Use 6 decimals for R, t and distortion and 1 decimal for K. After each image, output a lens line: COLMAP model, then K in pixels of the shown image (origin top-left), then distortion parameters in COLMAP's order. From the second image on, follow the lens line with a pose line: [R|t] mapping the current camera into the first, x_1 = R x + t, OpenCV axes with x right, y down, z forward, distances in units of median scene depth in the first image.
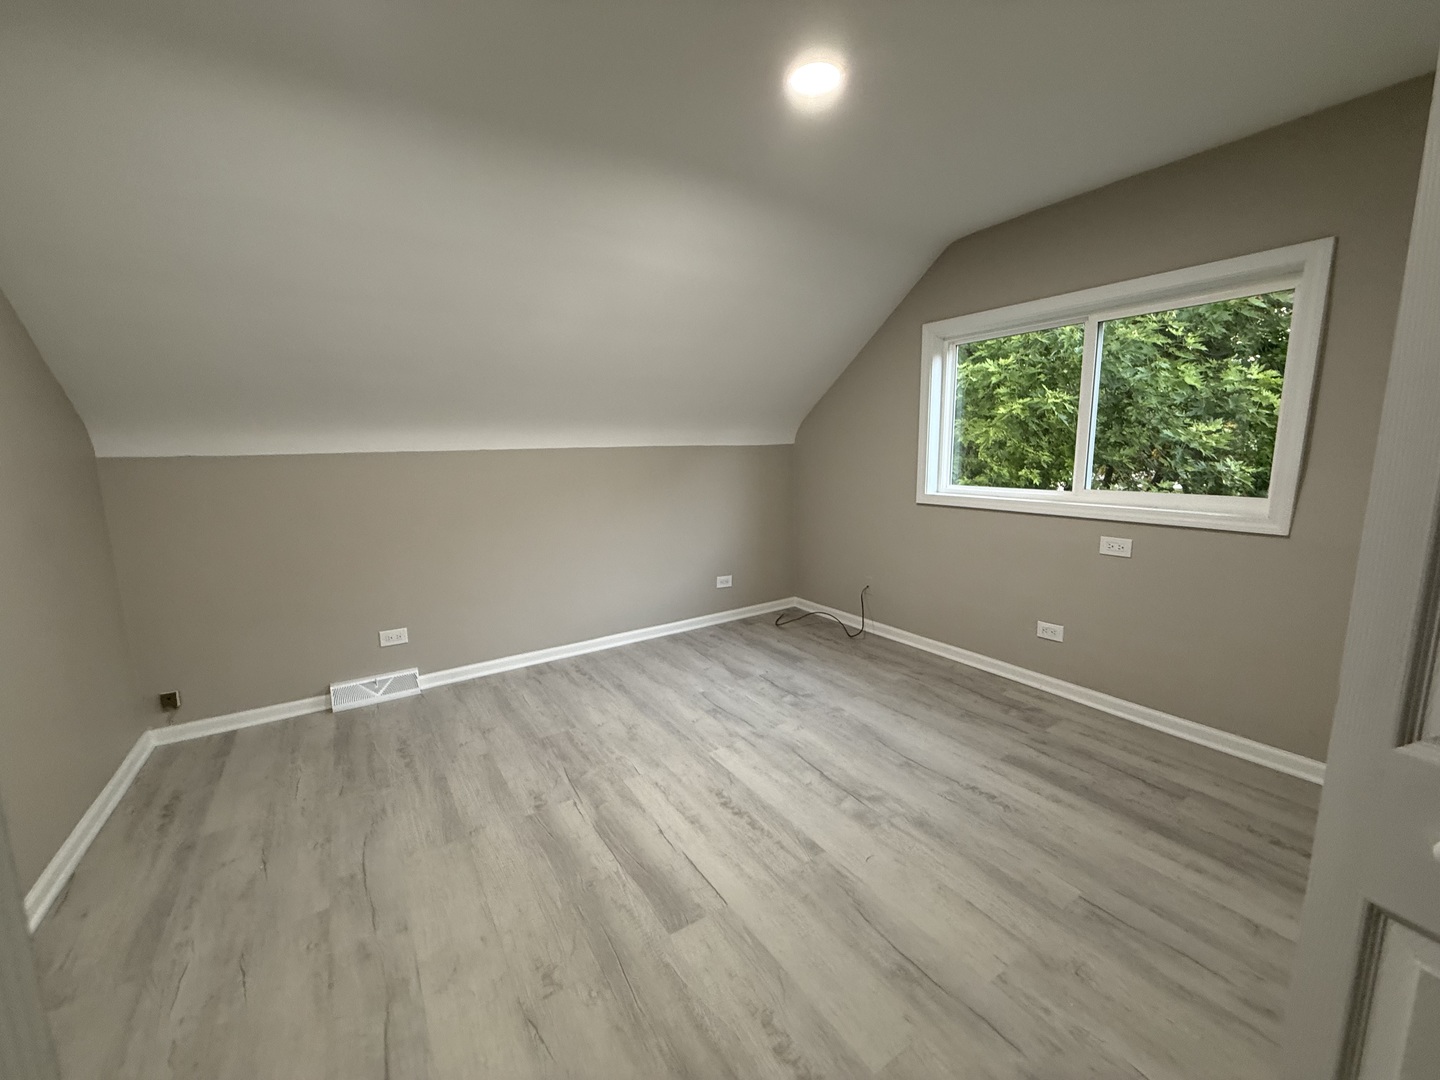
lens RADIAL K [[575.3, 0, 715.6], [0, 575.3, 536.6], [0, 0, 1]] dist [0.000043, 0.000191]
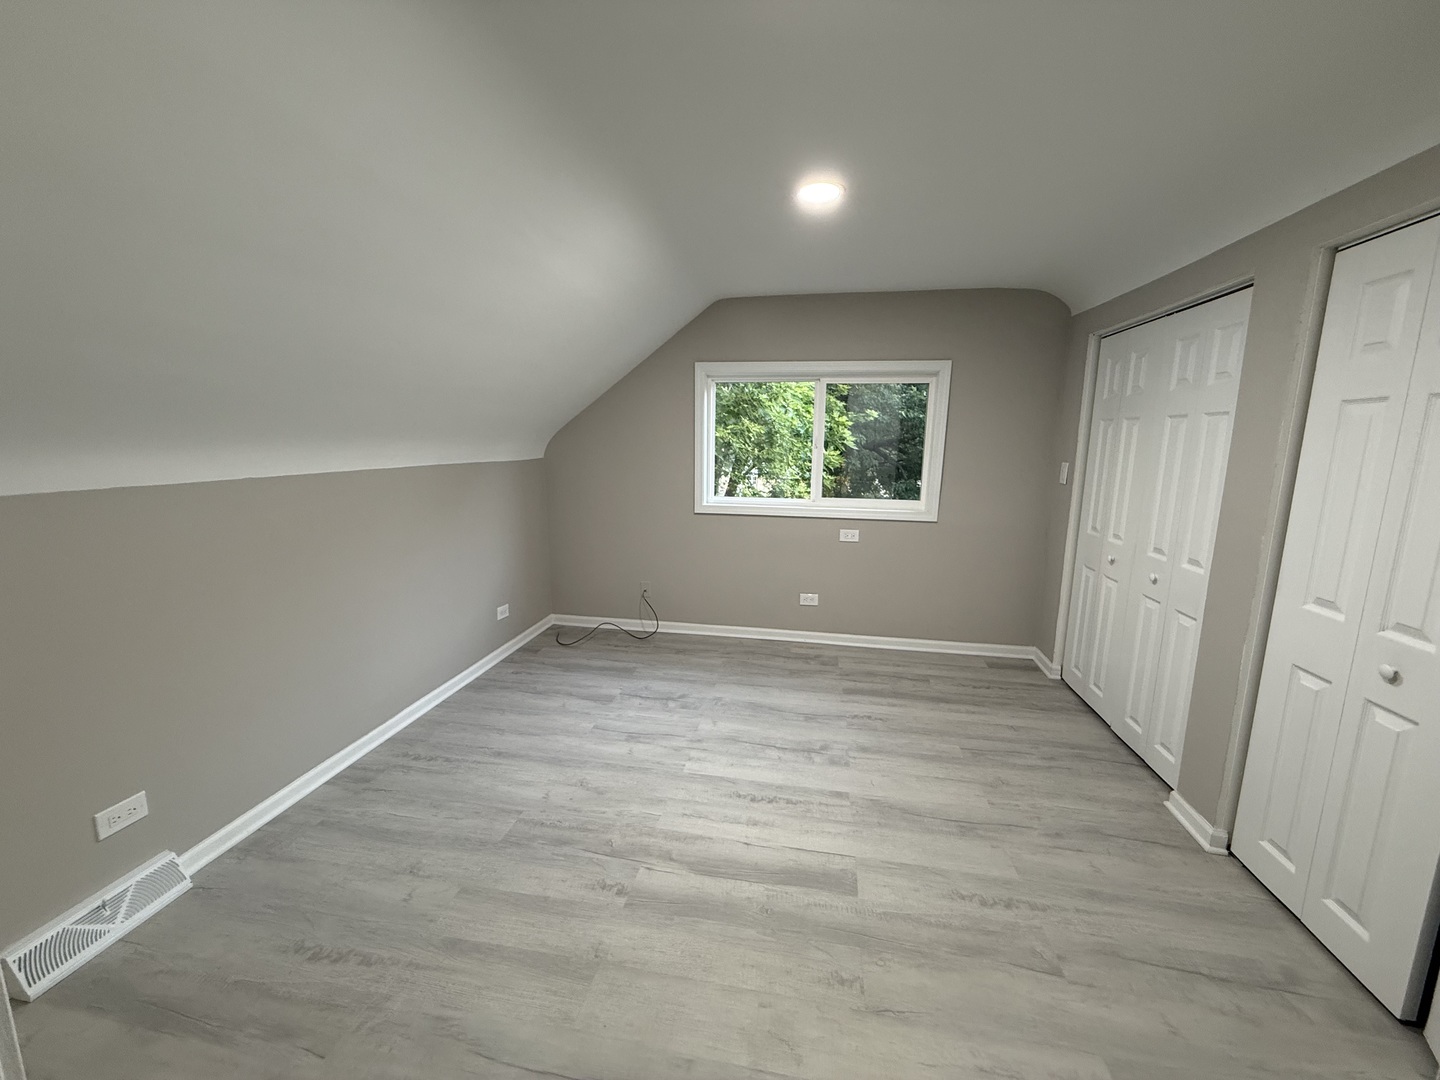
lens RADIAL K [[575.3, 0, 715.6], [0, 575.3, 536.6], [0, 0, 1]] dist [0.000043, 0.000191]
pose [[0.688339, -0.097576, 0.718797, -0.633653], [0.090771, 0.994709, 0.048106, -0.084604], [-0.719688, 0.032133, 0.693554, 0.209186]]
